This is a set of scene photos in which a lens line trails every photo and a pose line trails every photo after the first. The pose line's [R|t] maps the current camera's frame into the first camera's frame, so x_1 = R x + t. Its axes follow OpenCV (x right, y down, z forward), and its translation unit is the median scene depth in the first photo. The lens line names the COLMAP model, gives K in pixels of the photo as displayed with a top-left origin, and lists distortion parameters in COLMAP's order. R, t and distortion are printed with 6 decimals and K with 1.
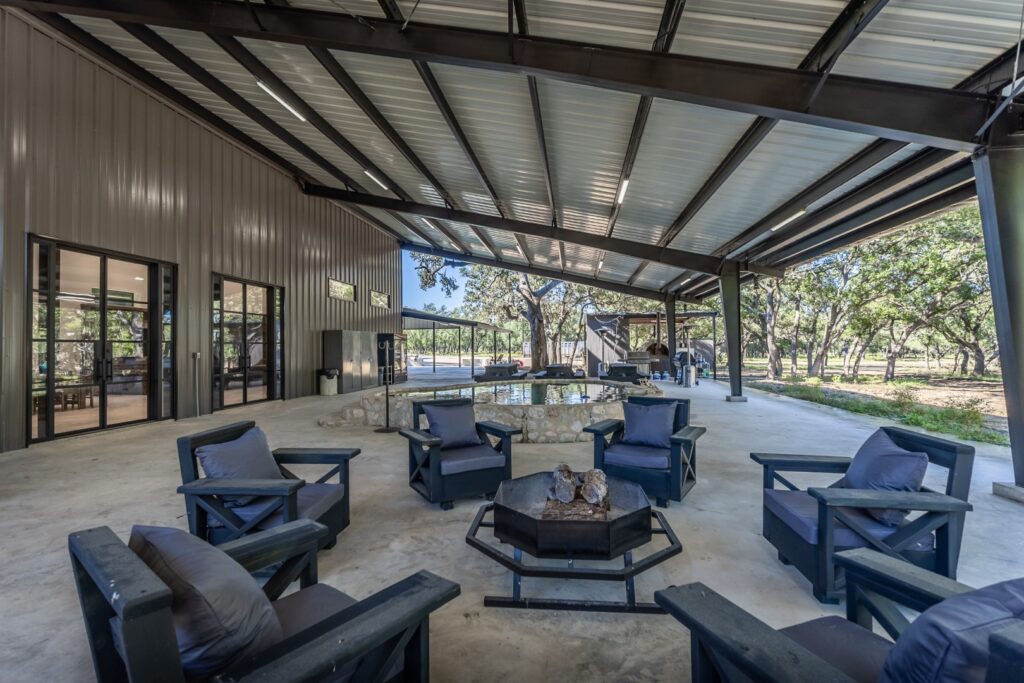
lens RADIAL K [[448.3, 0, 505.9], [0, 448.3, 349.2], [0, 0, 1]] dist [-0.000161, -0.000062]
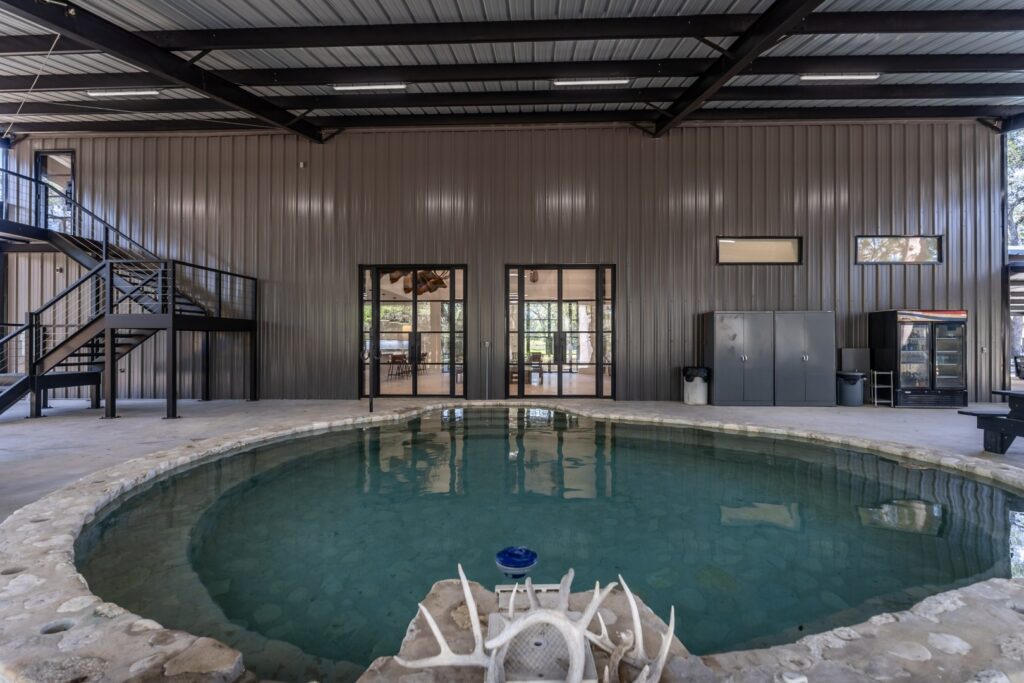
lens RADIAL K [[370.5, 0, 512.0], [0, 370.5, 341.5], [0, 0, 1]] dist [-0.000255, -0.000034]
pose [[0.110382, 0.000471, -0.993889, 0.110174], [-0.001852, 0.999998, 0.000268, 0.003206], [0.993888, 0.001811, 0.110382, 0.486688]]
